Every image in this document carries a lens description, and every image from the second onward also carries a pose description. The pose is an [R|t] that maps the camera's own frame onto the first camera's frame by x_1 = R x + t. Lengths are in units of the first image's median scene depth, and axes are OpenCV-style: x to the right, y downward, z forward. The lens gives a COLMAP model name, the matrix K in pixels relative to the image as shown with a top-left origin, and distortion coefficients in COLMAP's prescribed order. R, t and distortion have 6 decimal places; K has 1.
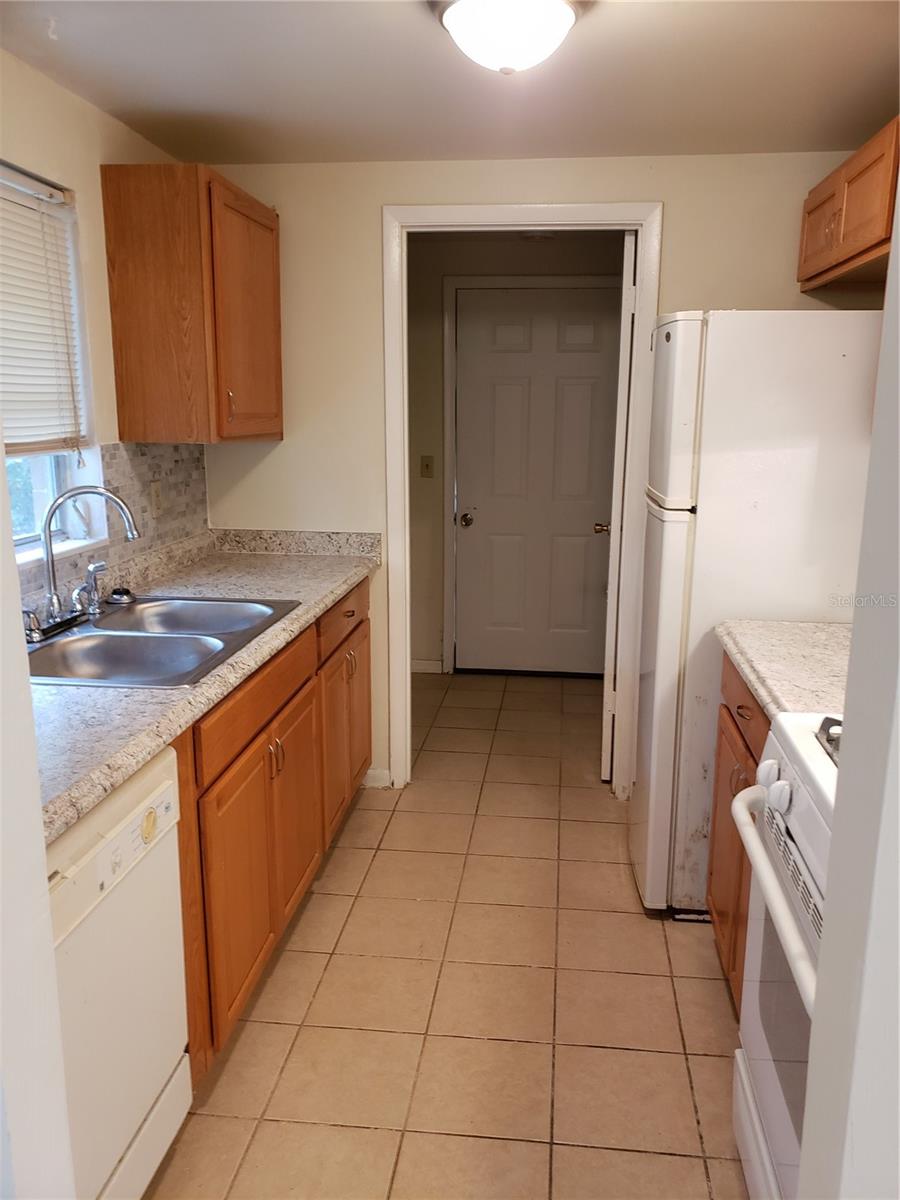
lens RADIAL K [[912.0, 0, 479.1], [0, 912.0, 608.5], [0, 0, 1]] dist [0.020199, -0.008051]
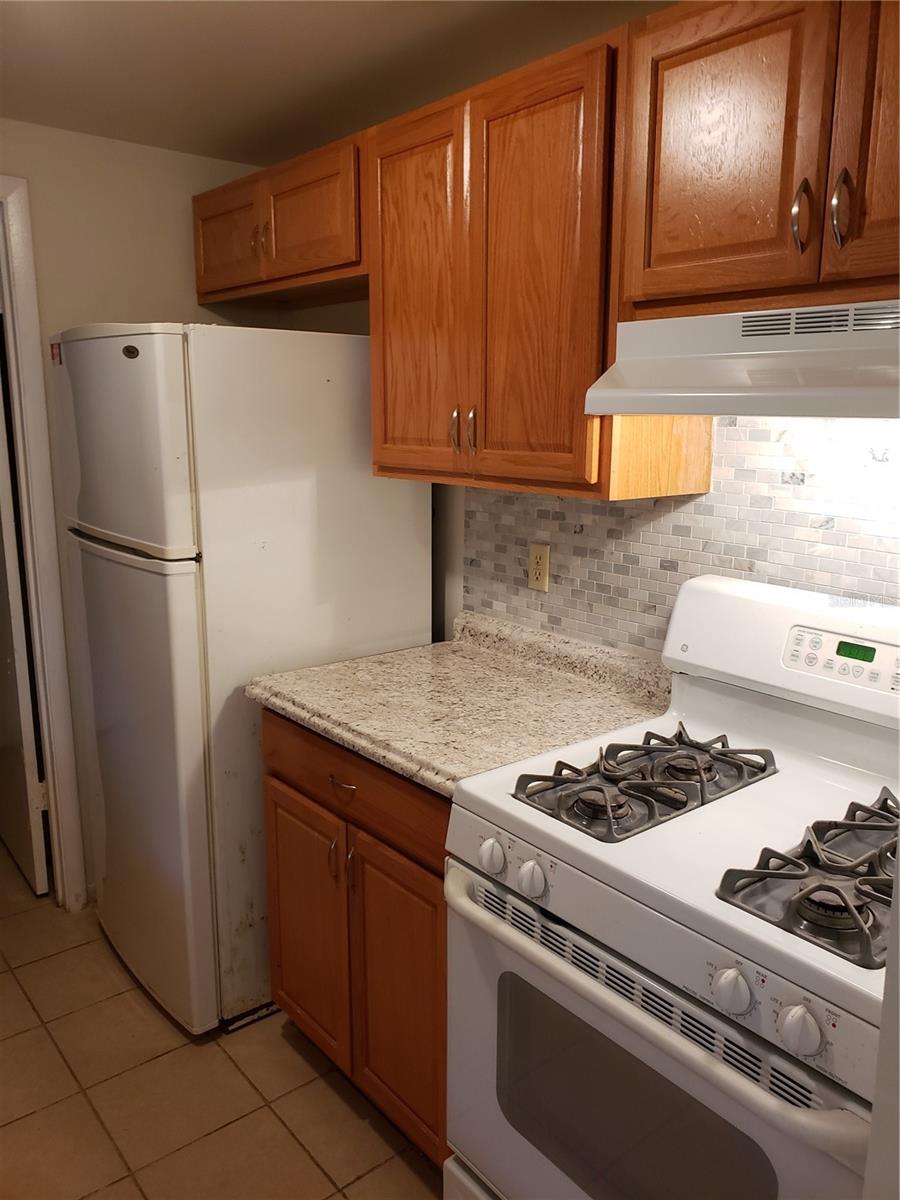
lens RADIAL K [[912.0, 0, 447.9], [0, 912.0, 602.1], [0, 0, 1]] dist [0.020199, -0.008051]
pose [[0.717424, -0.147685, 0.680802, -0.177517], [0.159665, 0.986115, 0.045663, -0.068320], [-0.678093, 0.075941, 0.731043, 0.225911]]
